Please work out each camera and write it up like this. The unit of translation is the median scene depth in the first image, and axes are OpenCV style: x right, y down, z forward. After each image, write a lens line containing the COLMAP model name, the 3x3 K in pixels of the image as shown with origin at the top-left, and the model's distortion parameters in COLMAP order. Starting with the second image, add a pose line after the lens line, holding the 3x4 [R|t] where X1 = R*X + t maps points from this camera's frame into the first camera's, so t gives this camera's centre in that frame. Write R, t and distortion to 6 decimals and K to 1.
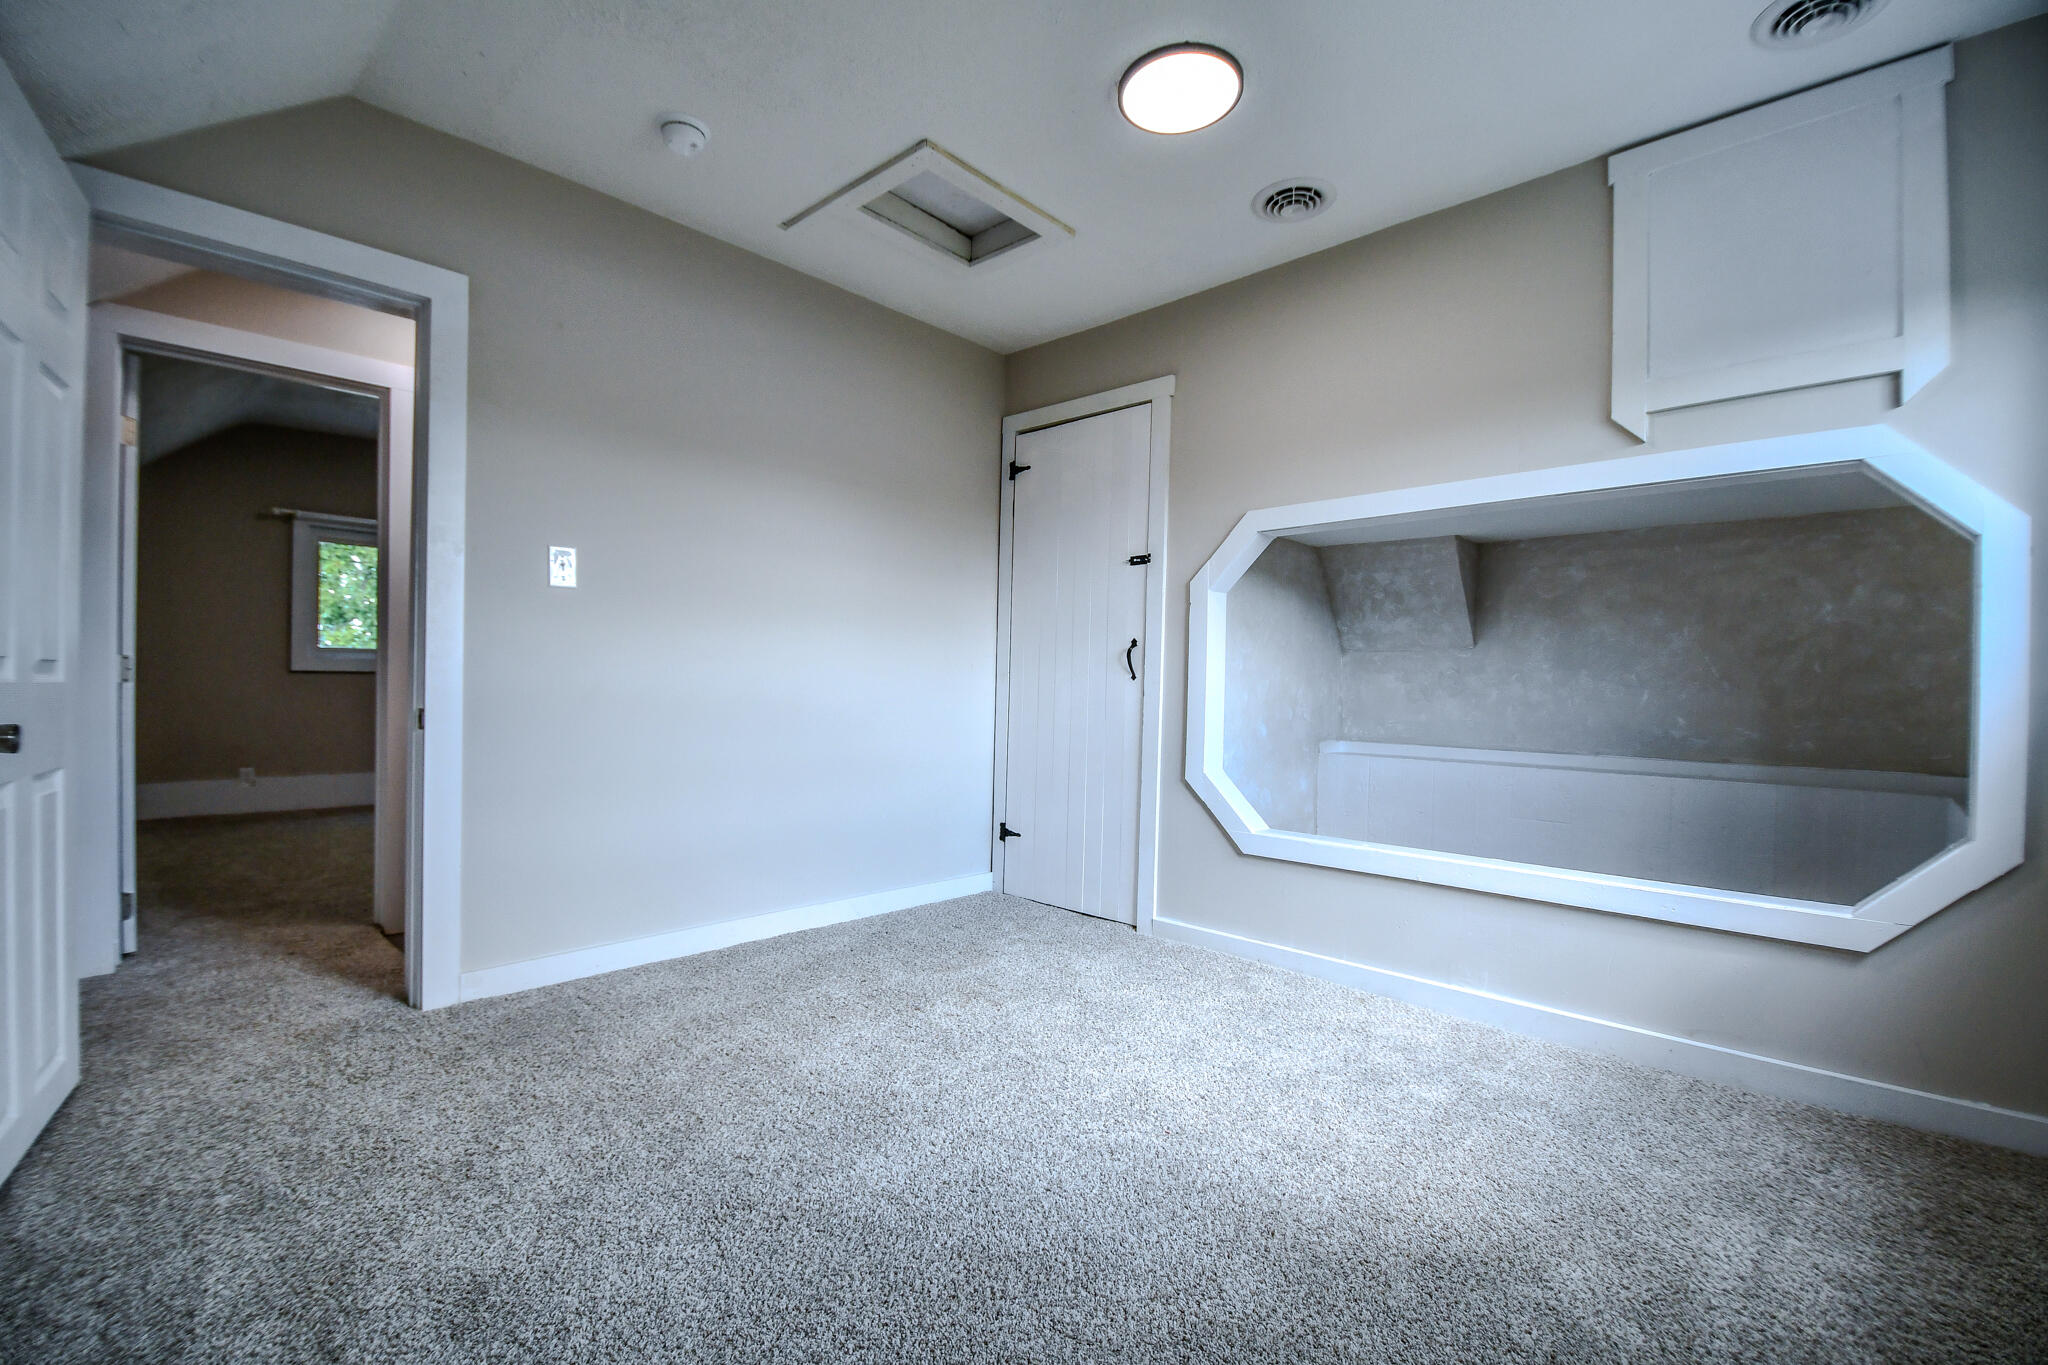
lens RADIAL K [[892.3, 0, 996.2], [0, 892.3, 693.8], [0, 0, 1]] dist [0.008149, -0.016442]
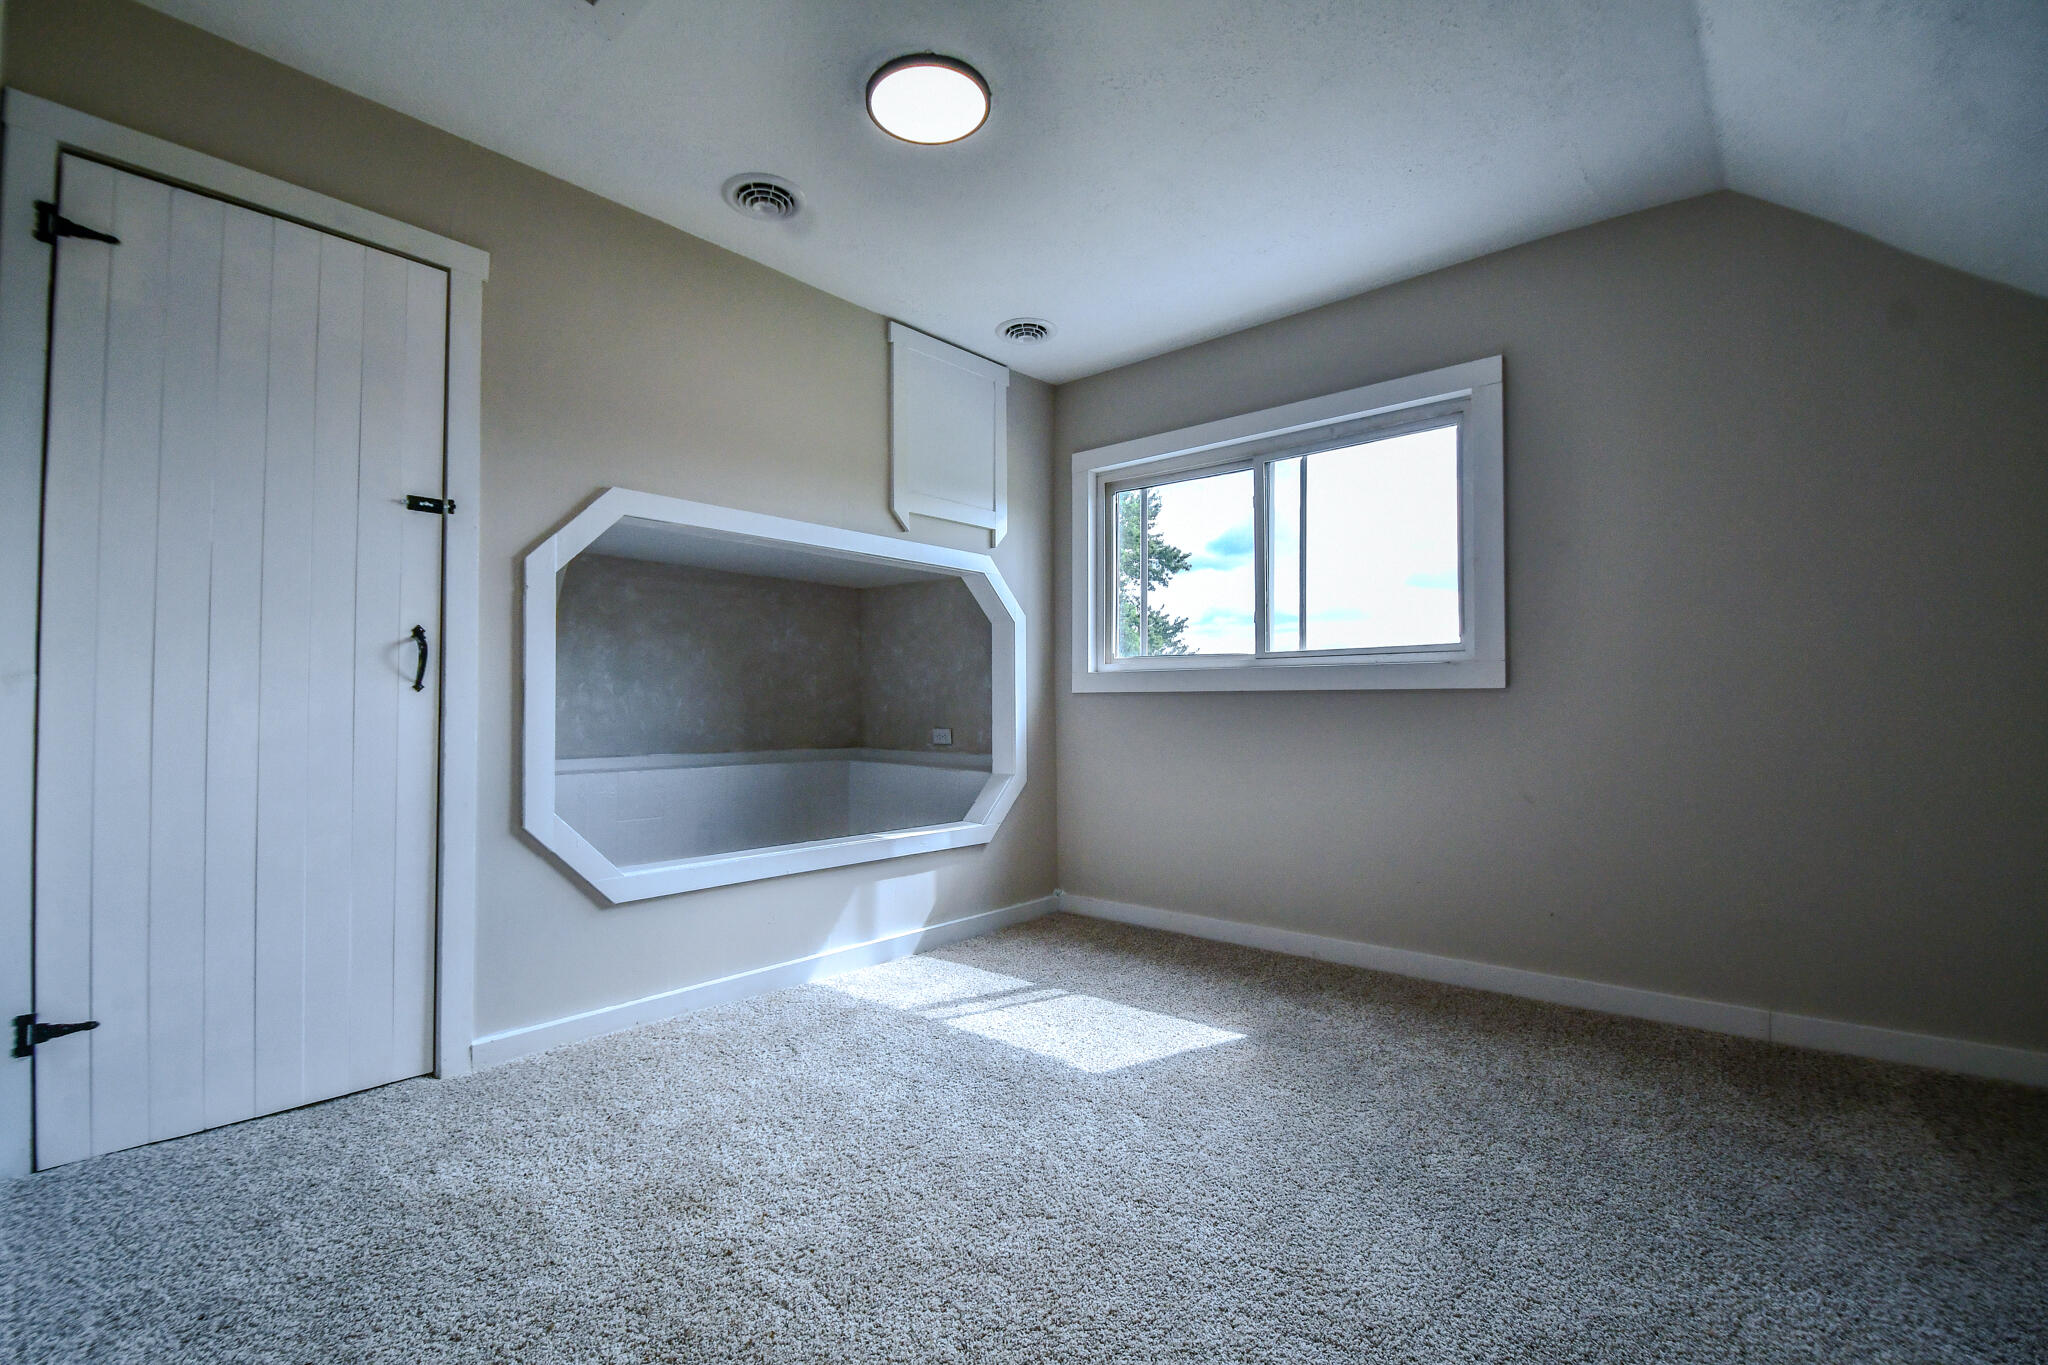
lens RADIAL K [[892.3, 0, 996.2], [0, 892.3, 693.8], [0, 0, 1]] dist [0.008149, -0.016442]
pose [[-0.045609, -0.005852, 0.998942, -0.523424], [0.003568, 0.999976, 0.006021, -0.016369], [-0.998953, 0.003838, -0.045587, 0.644806]]
